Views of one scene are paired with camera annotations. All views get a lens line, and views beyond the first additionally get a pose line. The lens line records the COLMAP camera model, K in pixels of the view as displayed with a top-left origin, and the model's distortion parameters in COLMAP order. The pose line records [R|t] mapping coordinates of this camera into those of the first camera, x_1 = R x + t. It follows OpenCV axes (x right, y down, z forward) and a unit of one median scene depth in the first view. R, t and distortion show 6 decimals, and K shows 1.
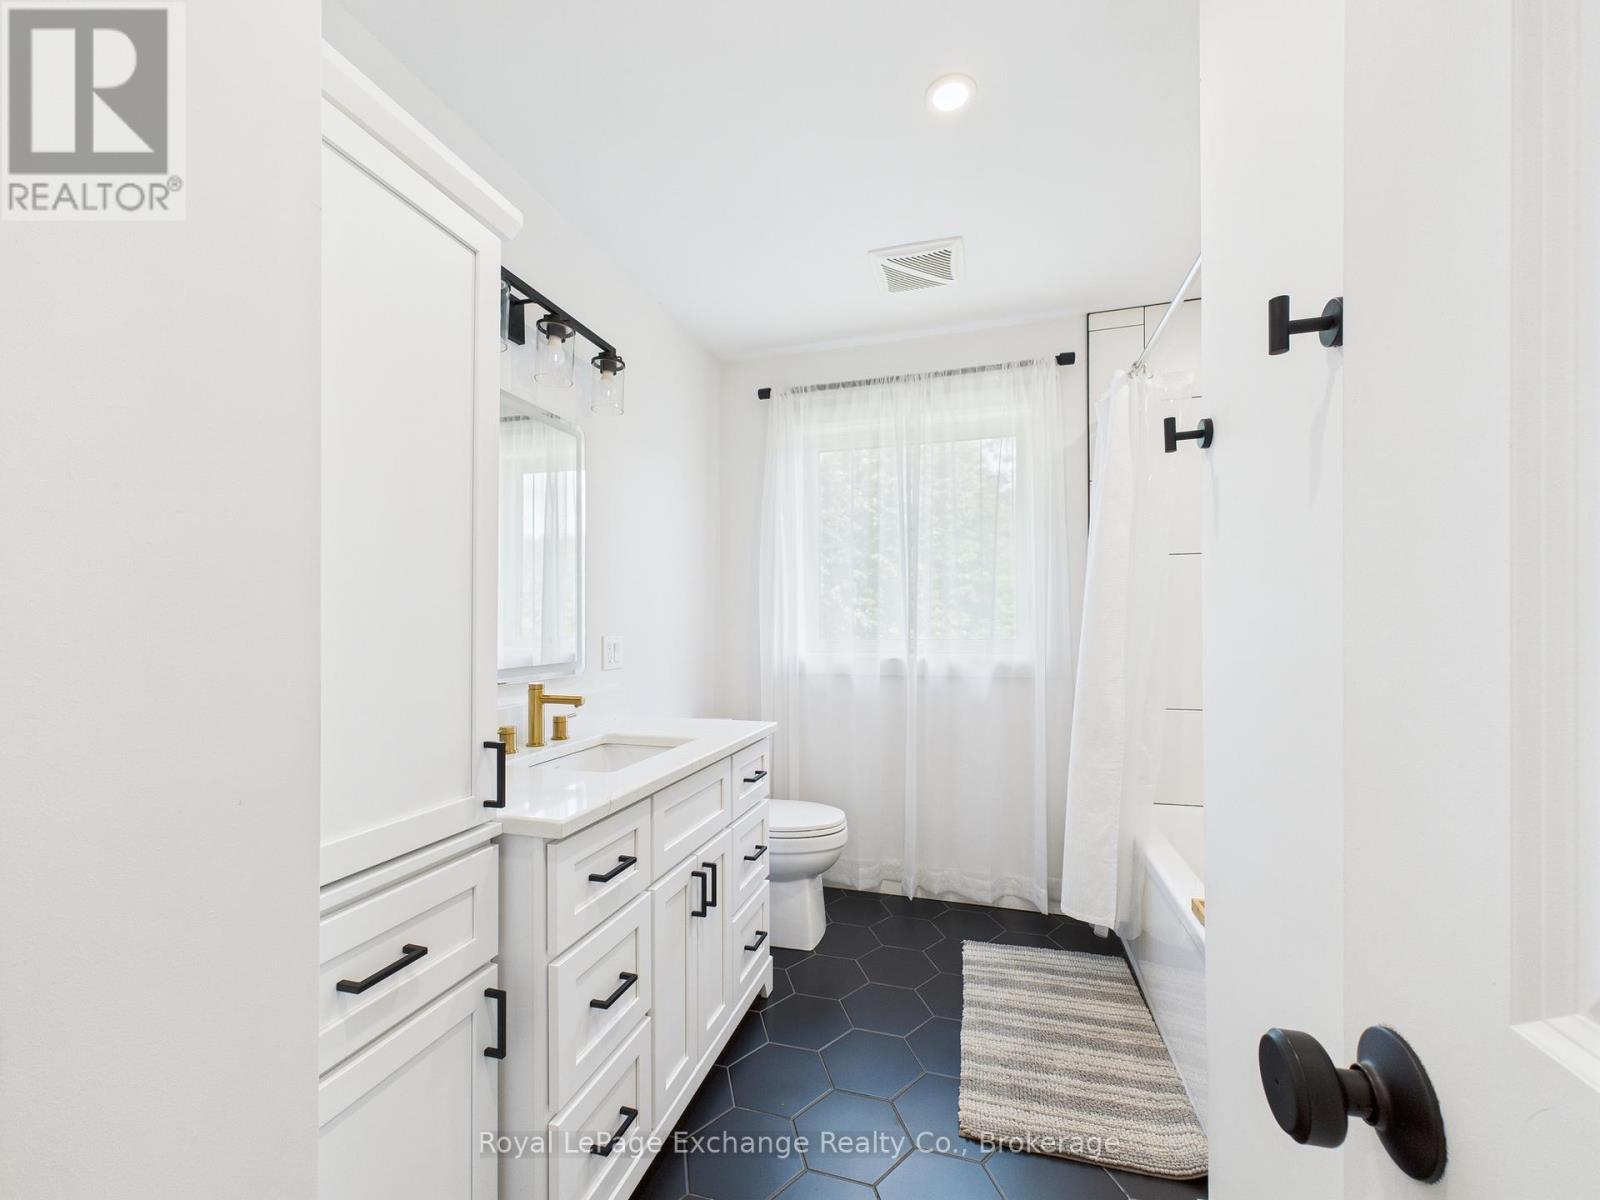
lens RADIAL K [[642.1, 0, 802.7], [0, 642.1, 610.0], [0, 0, 1]] dist [0.001042, -0.000021]
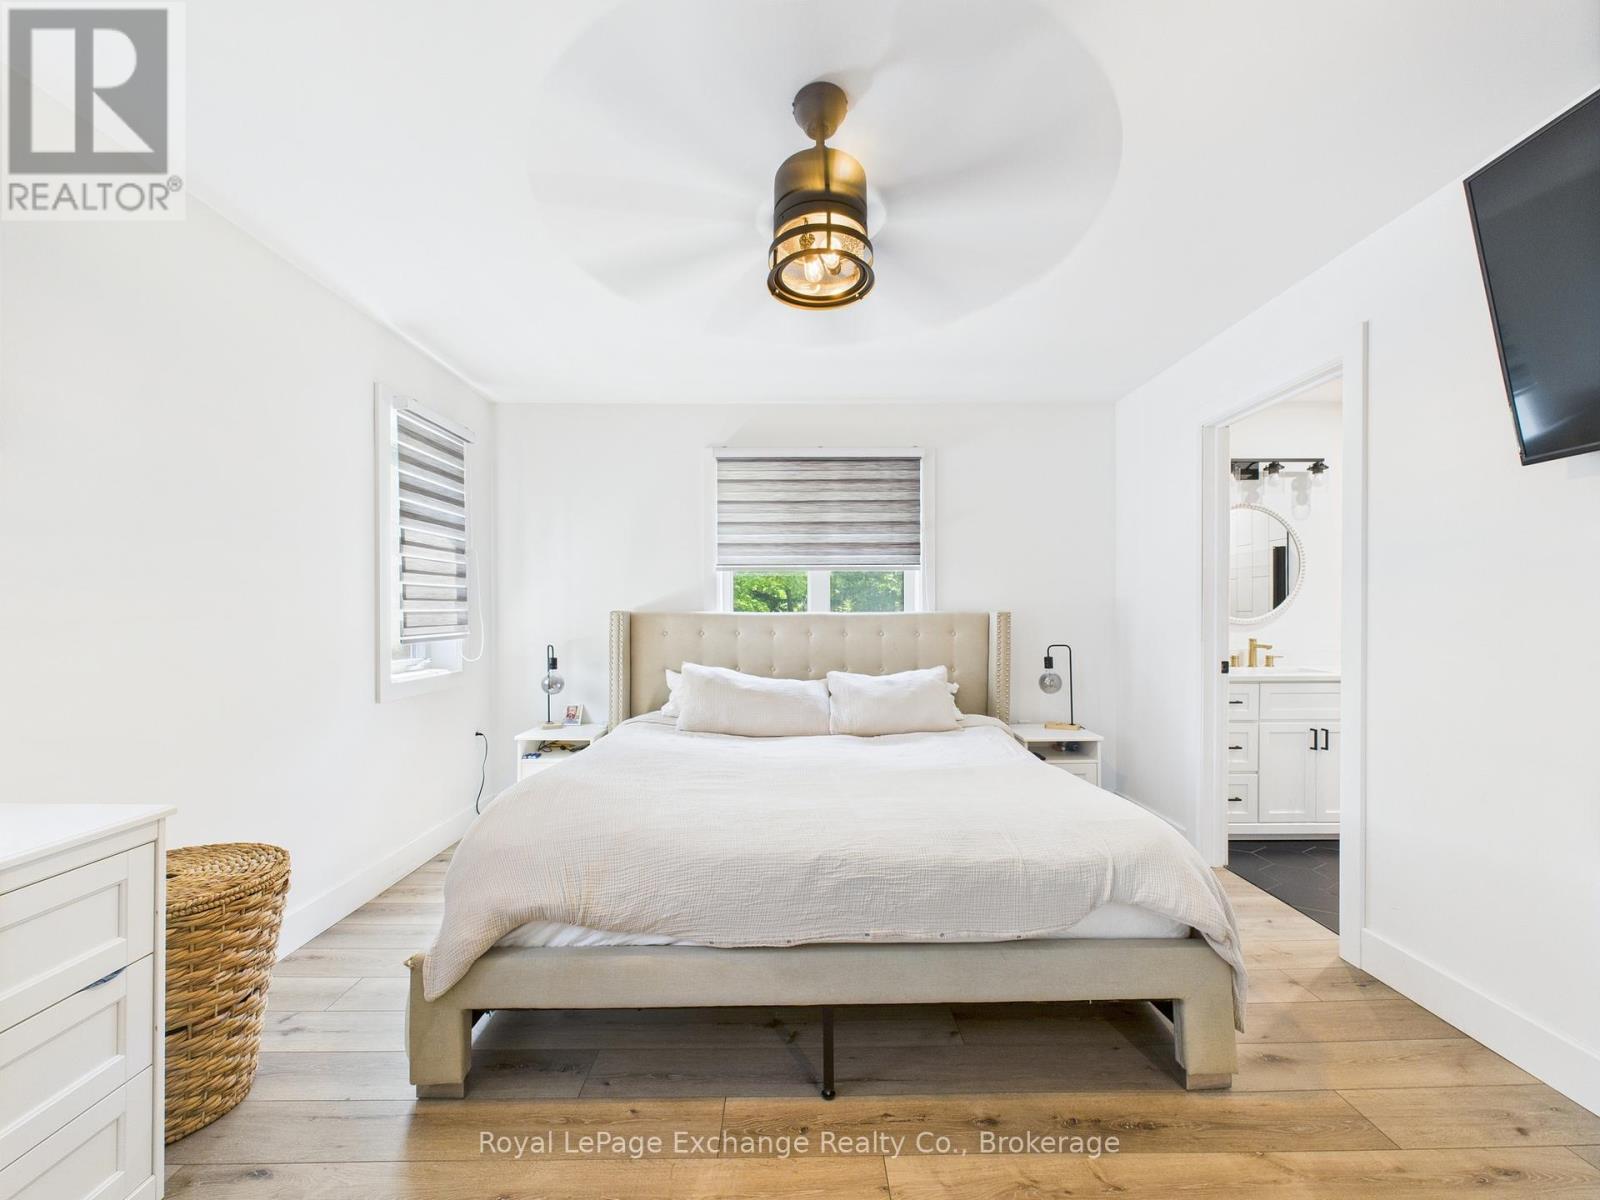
lens RADIAL K [[640.6, 0, 799.4], [0, 640.6, 616.5], [0, 0, 1]] dist [0.001553, 0.000134]
pose [[0.285957, 0.007004, -0.958217, 0.644336], [0.008858, 0.999911, 0.009952, 0.000883], [0.958202, -0.011333, 0.285869, -0.584659]]
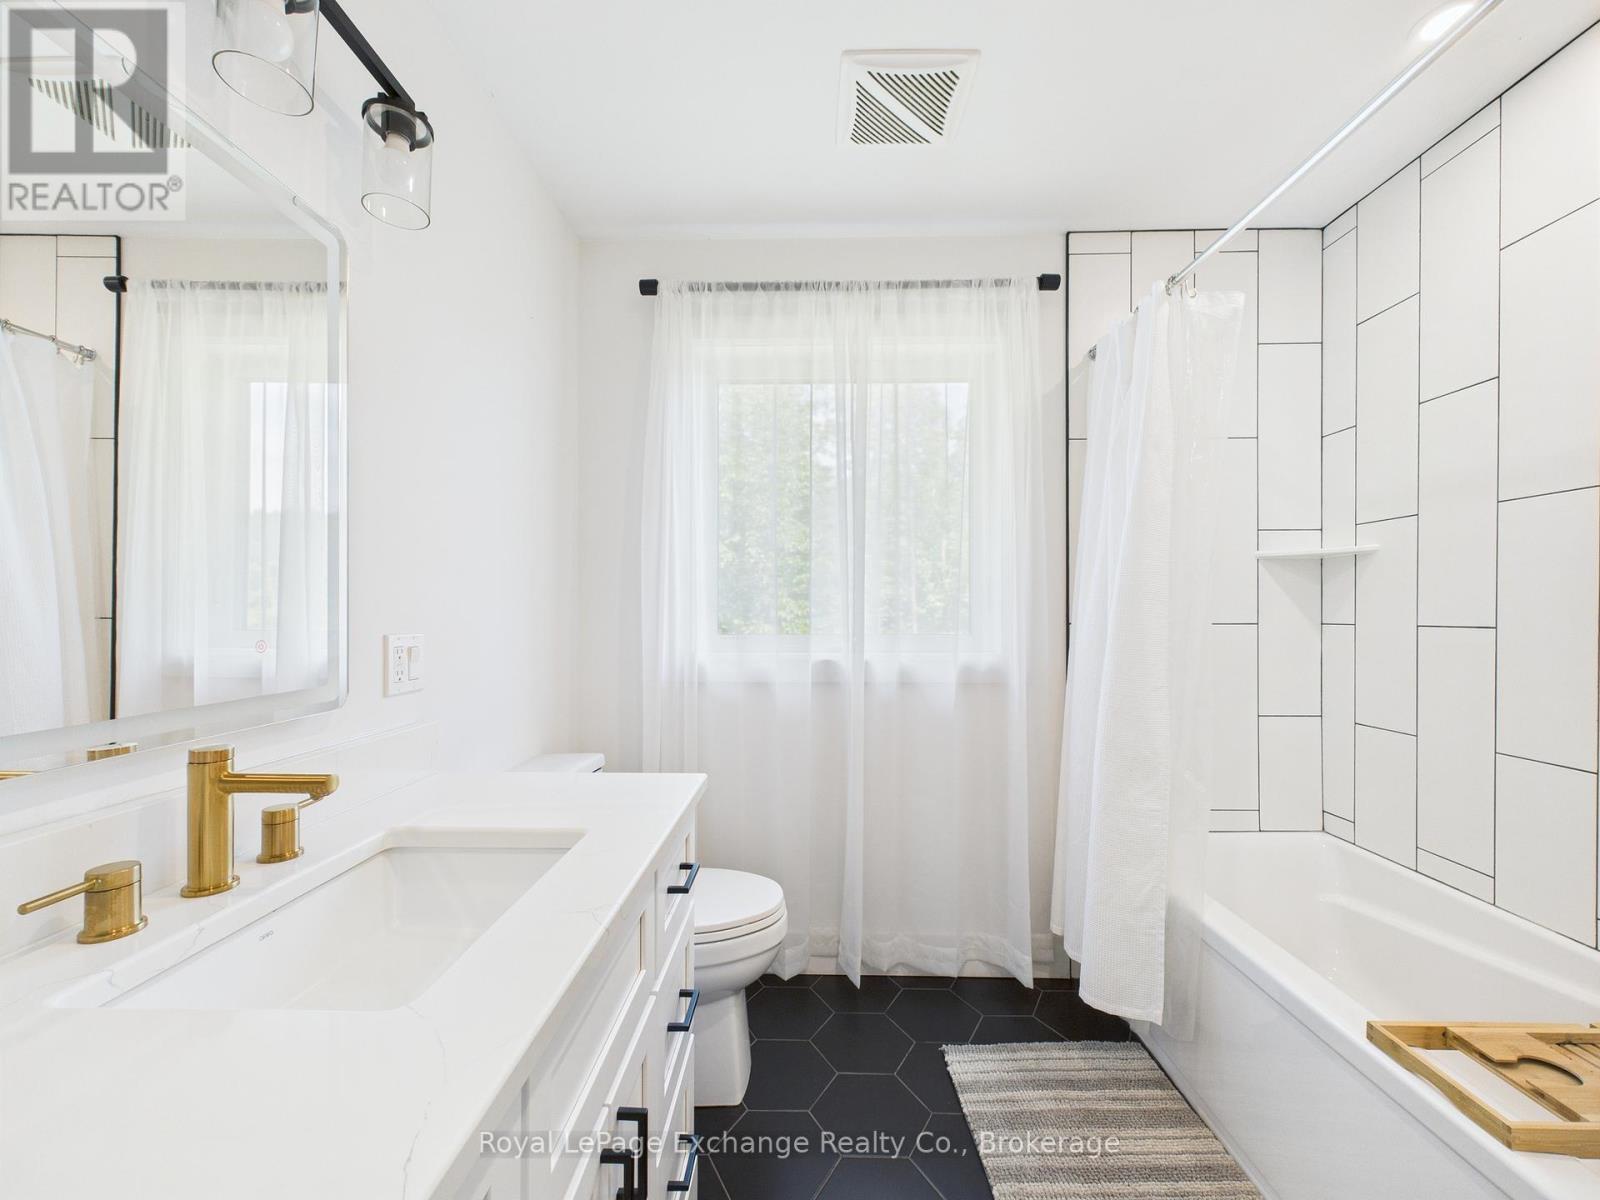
lens RADIAL K [[708.6, 0, 842.9], [0, 708.6, 606.3], [0, 0, 1]] dist [0.005491, 0.000056]
pose [[0.964482, 0.007184, 0.264050, -0.063991], [-0.009951, 0.999909, 0.009141, 0.004731], [-0.263960, -0.011444, 0.964466, 0.209706]]
